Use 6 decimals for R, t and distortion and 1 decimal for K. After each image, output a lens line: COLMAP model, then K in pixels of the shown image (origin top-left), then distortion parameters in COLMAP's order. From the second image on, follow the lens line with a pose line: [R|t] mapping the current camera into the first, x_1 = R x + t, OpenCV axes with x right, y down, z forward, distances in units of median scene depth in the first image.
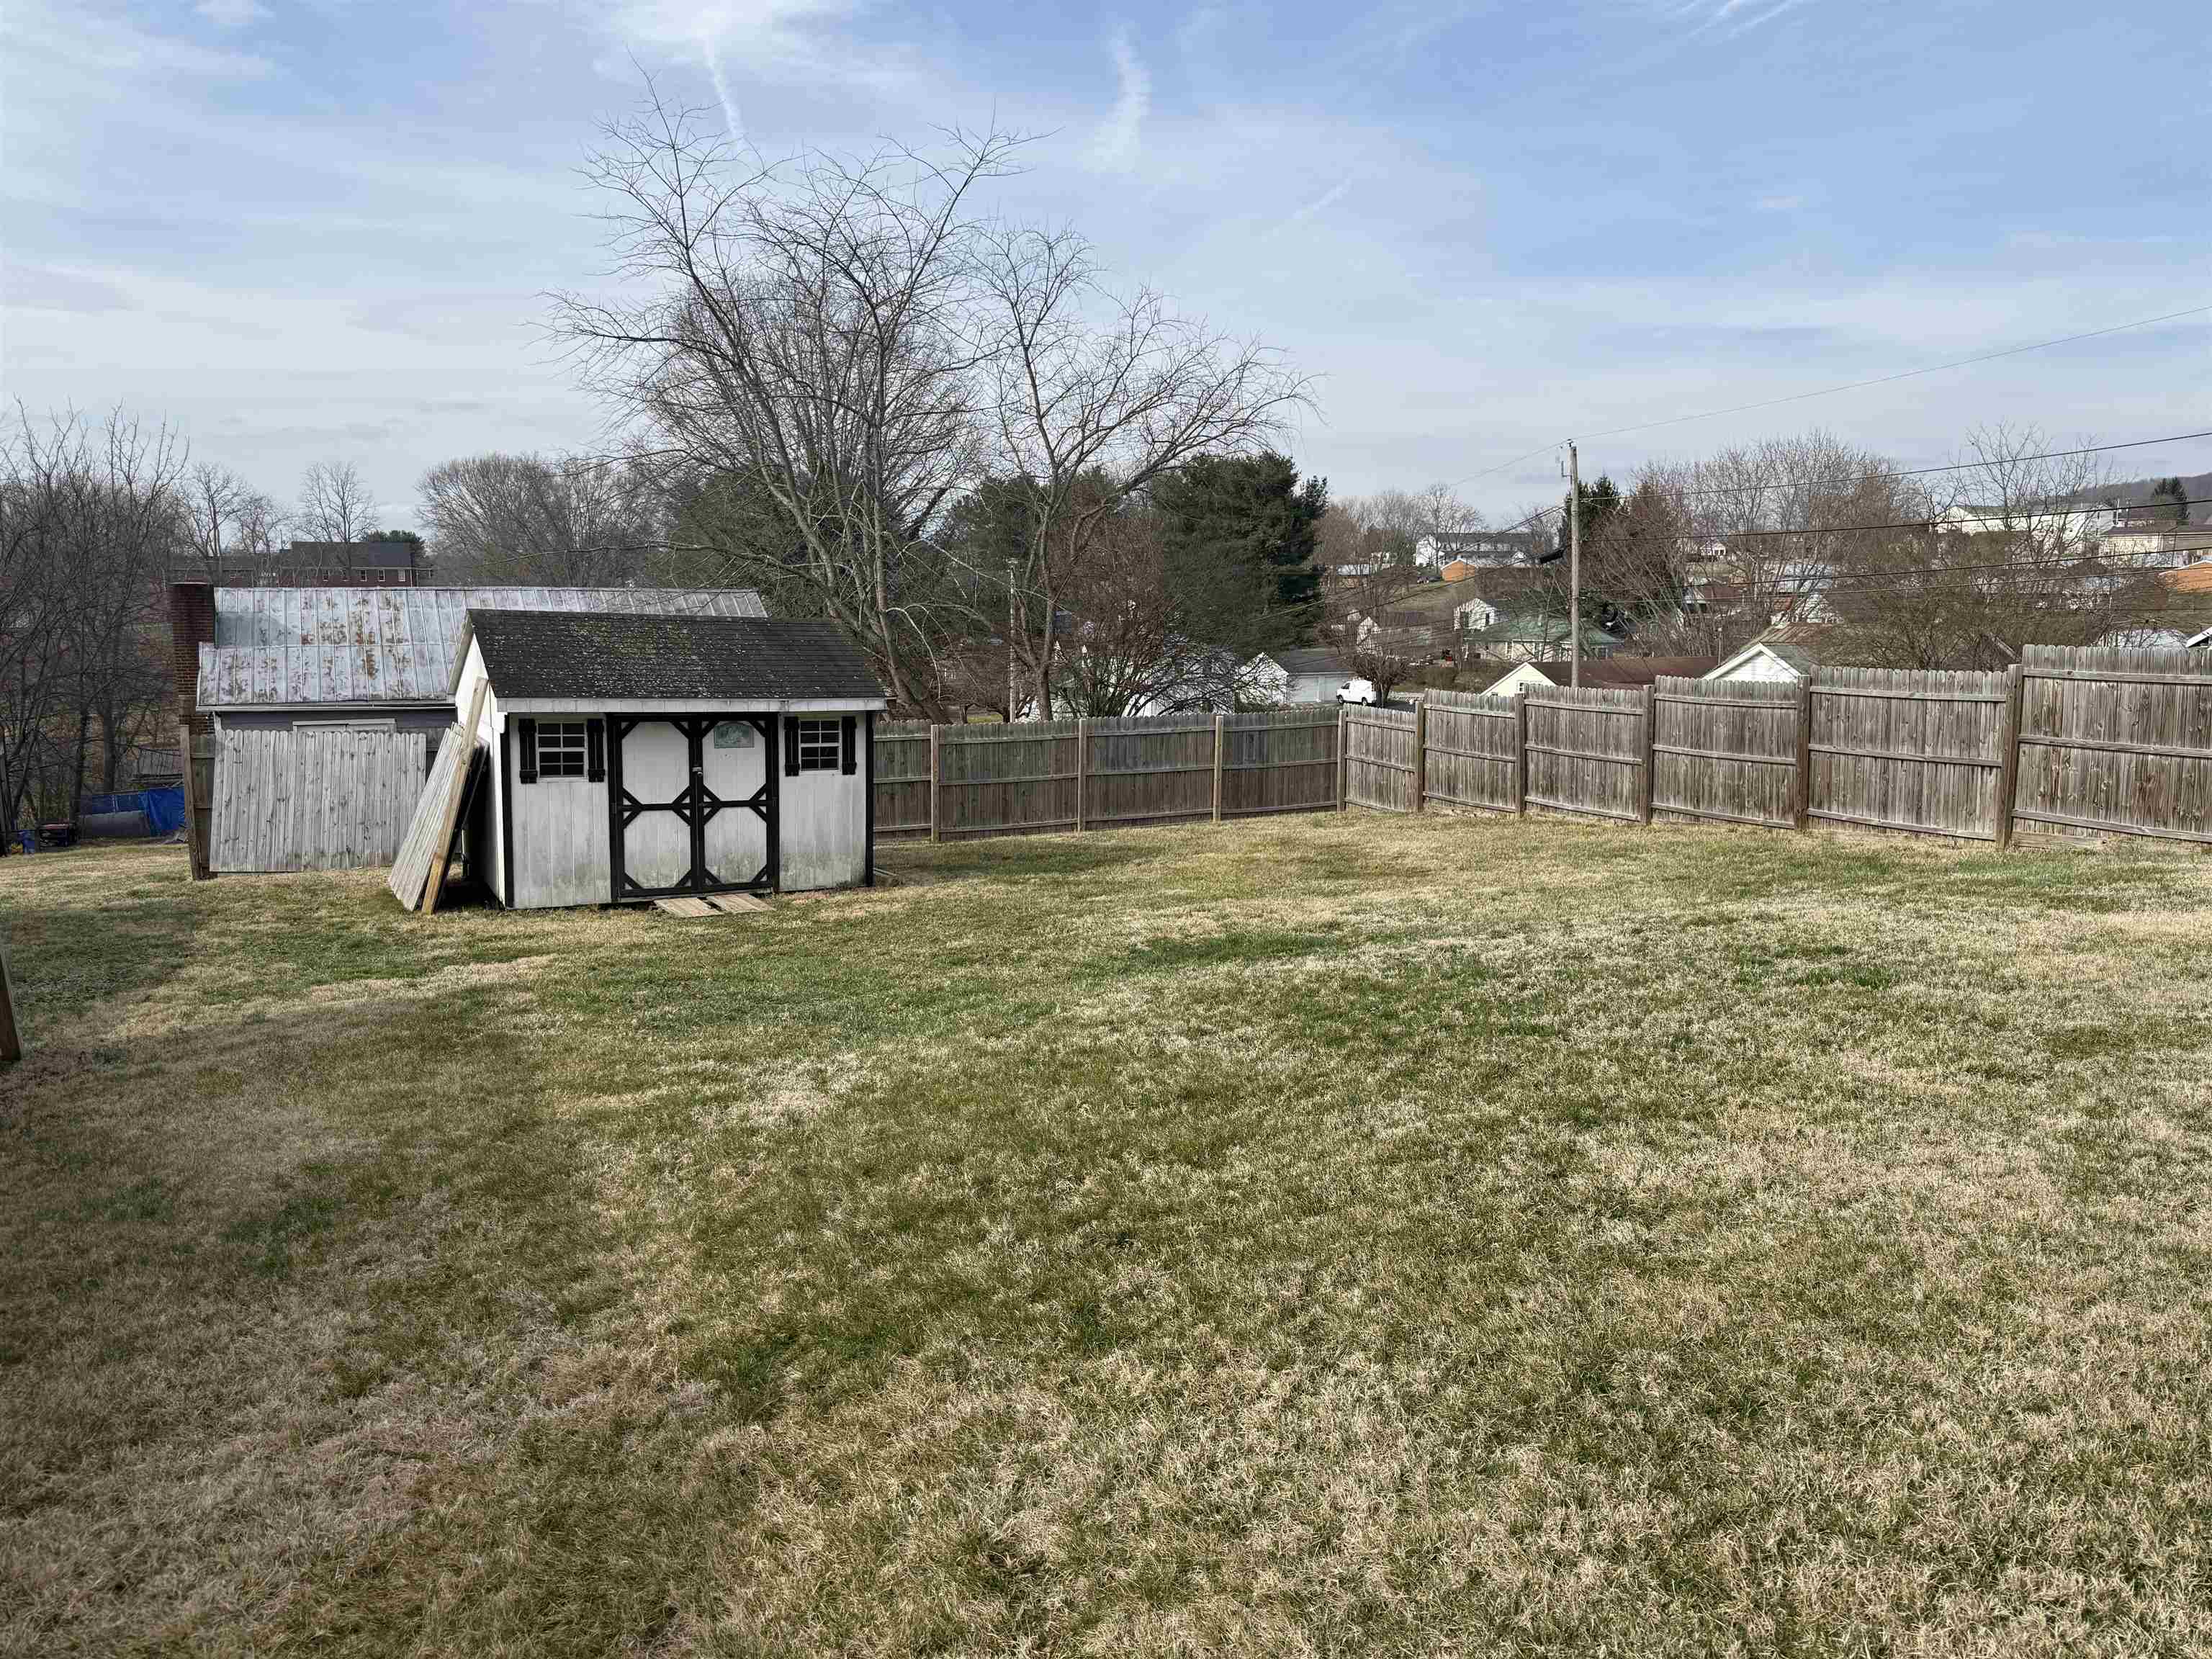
lens RADIAL K [[1519.2, 0, 1106.4], [0, 1519.2, 814.2], [0, 0, 1]] dist [0.133335, -0.267988]
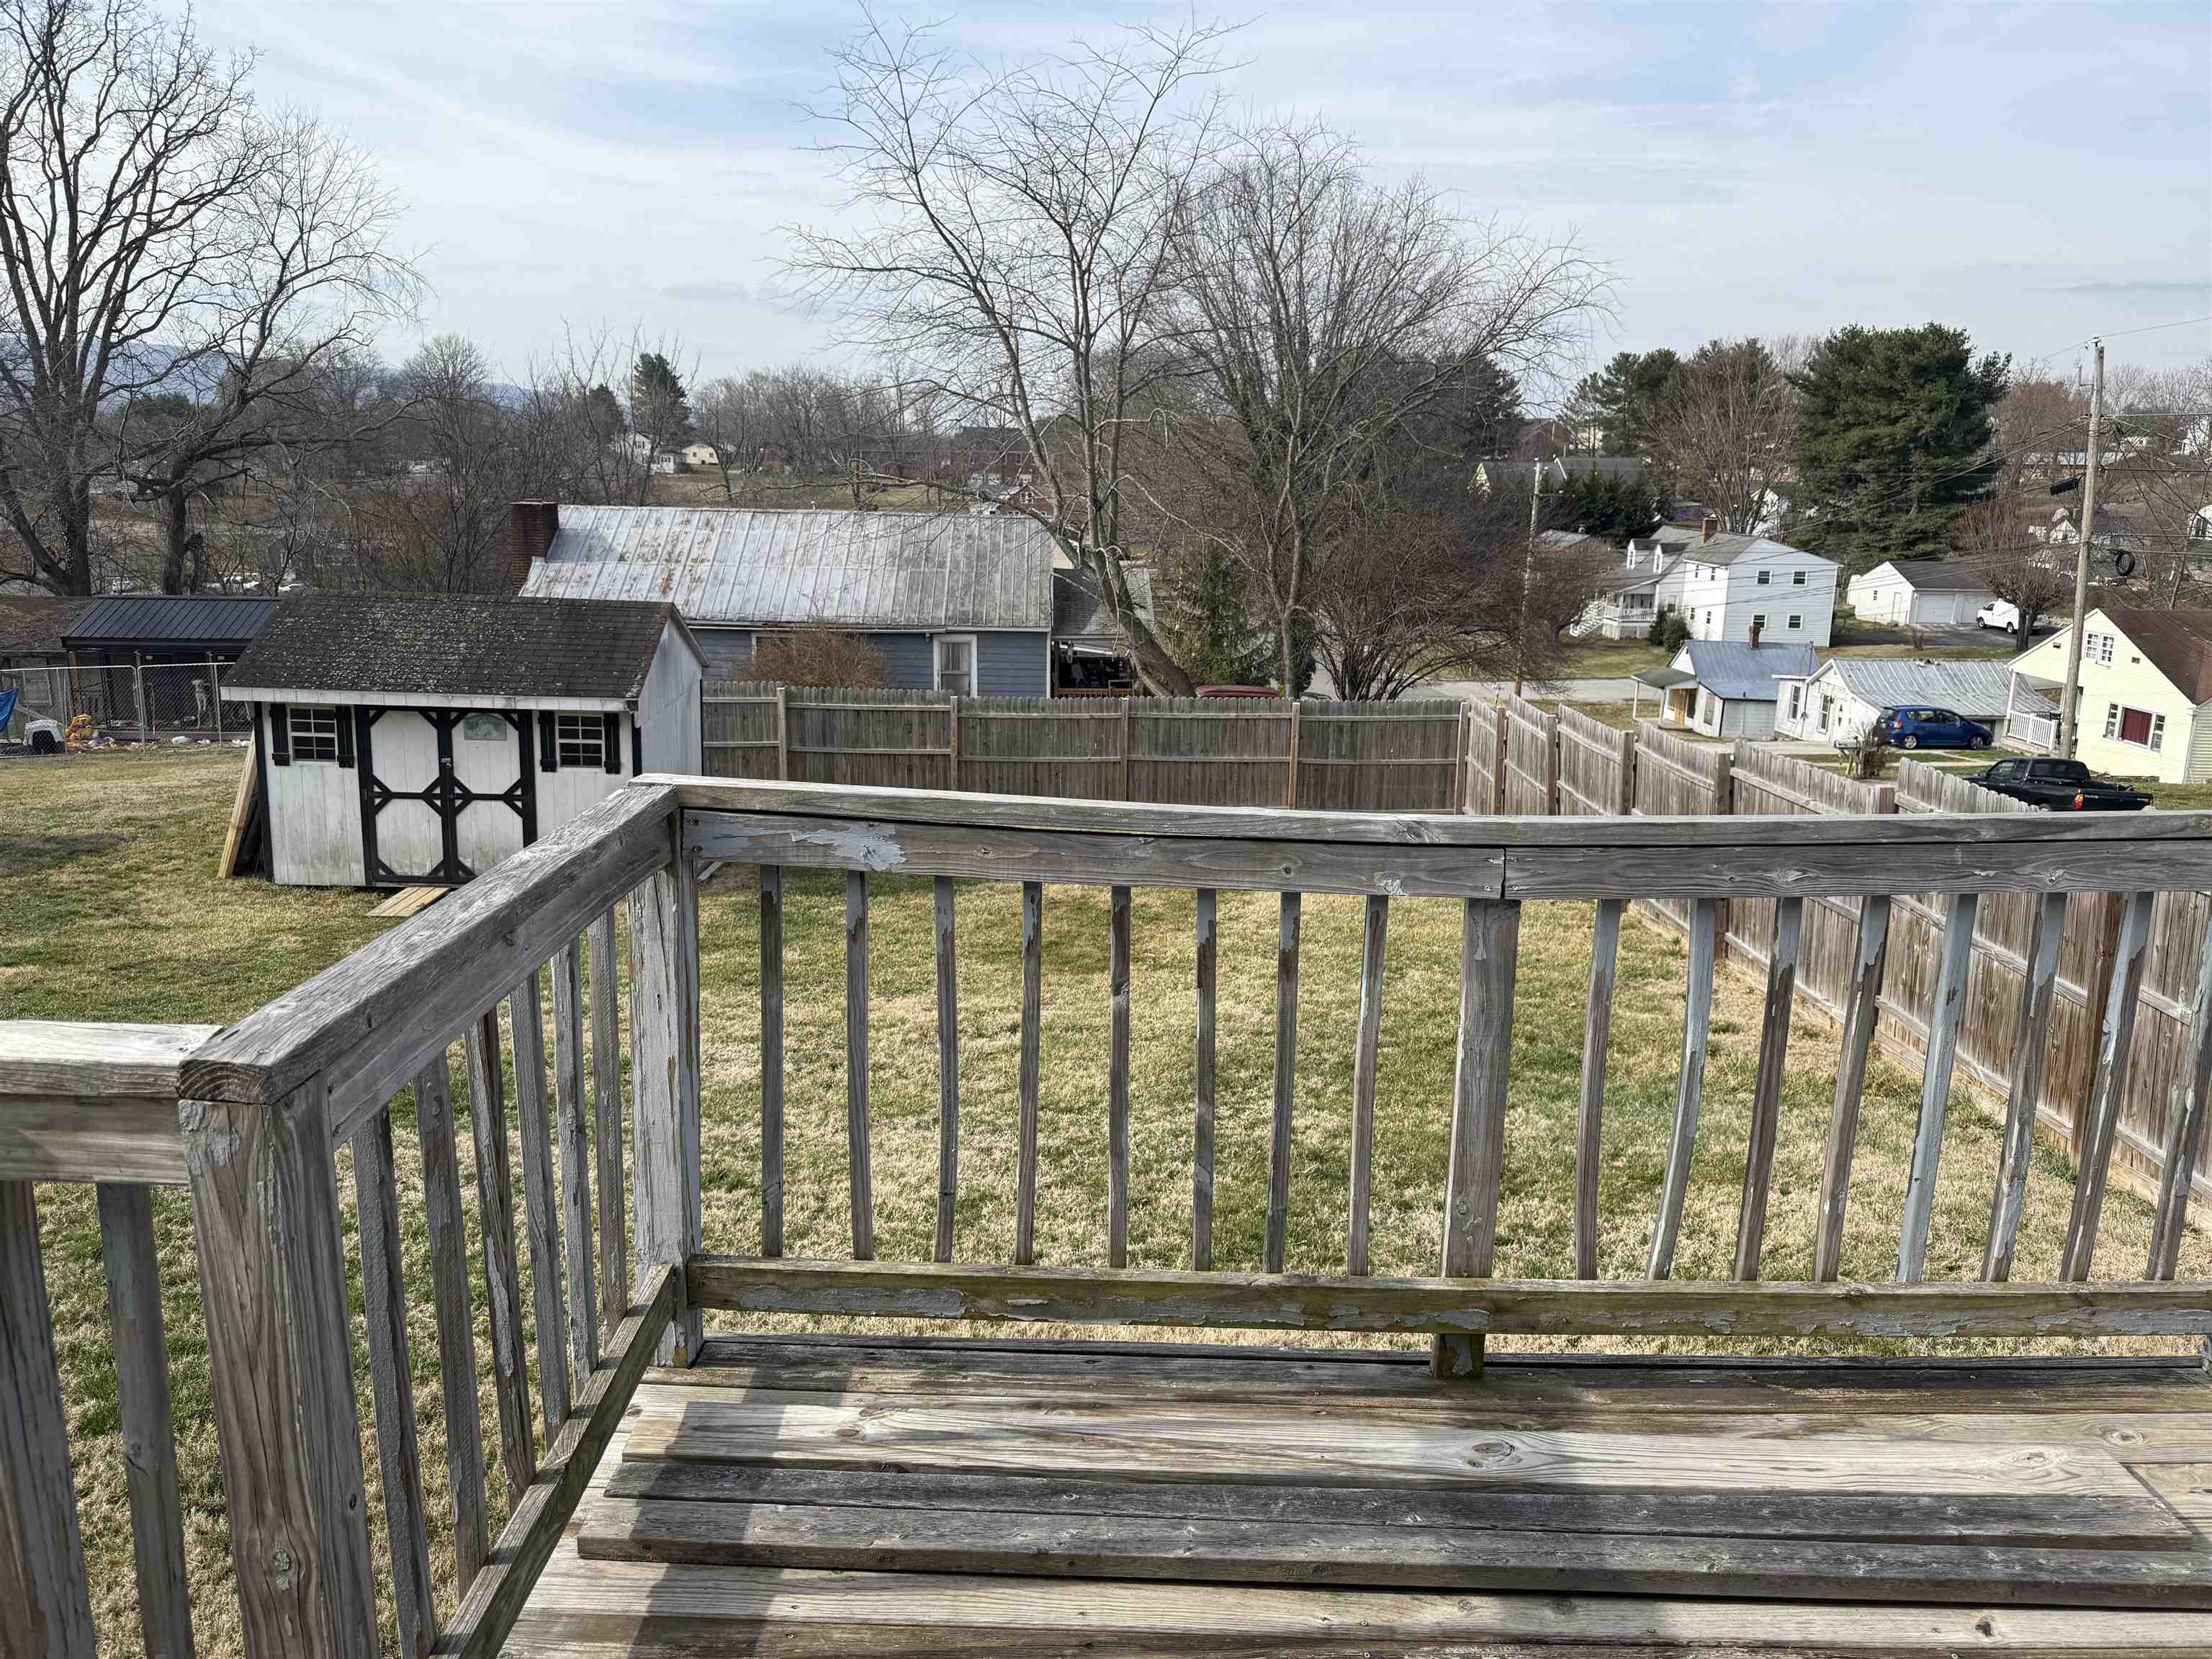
lens RADIAL K [[1560.5, 0, 1099.3], [0, 1560.5, 822.4], [0, 0, 1]] dist [0.031302, -0.039335]
pose [[0.918906, 0.100762, -0.381391, 0.498649], [-0.071815, 0.993401, 0.089425, -0.108105], [0.387885, -0.054783, 0.920078, 0.227336]]
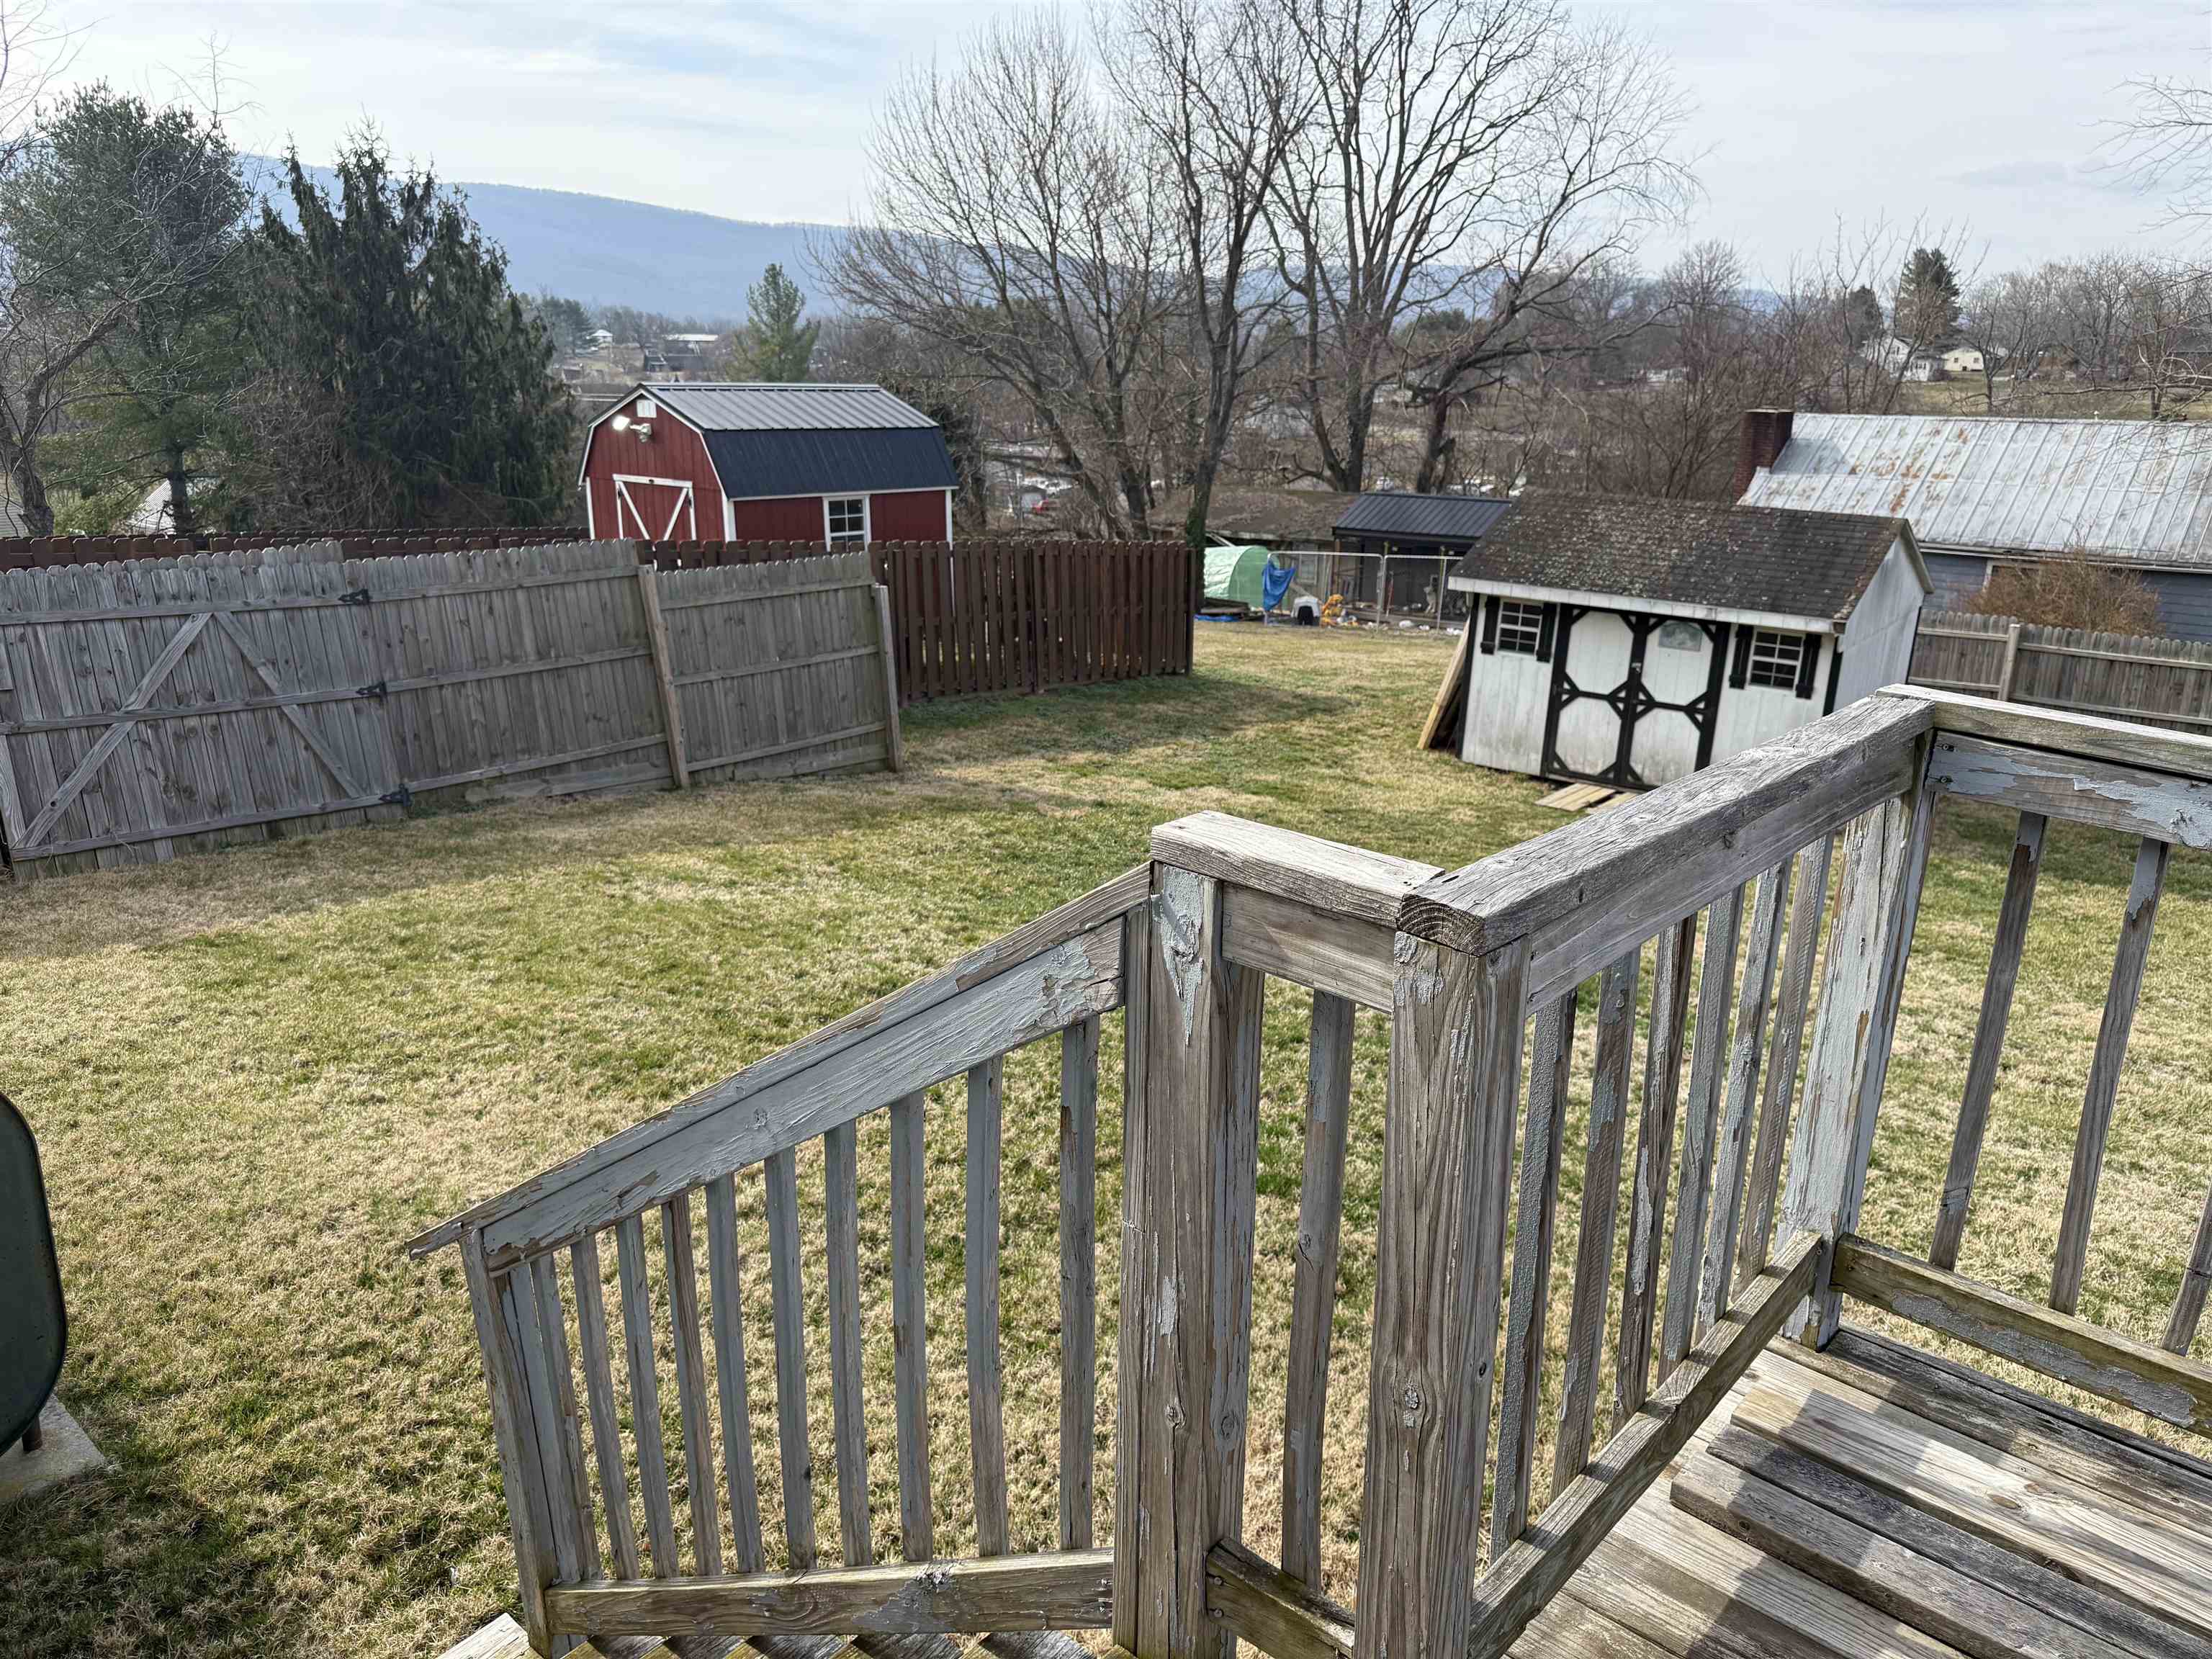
lens RADIAL K [[1556.9, 0, 1098.8], [0, 1556.9, 841.3], [0, 0, 1]] dist [0.025471, -0.042298]
pose [[0.423186, 0.266672, -0.865910, 0.485014], [-0.135958, 0.963574, 0.230304, -0.103212], [0.895784, 0.020265, 0.444028, 0.233650]]
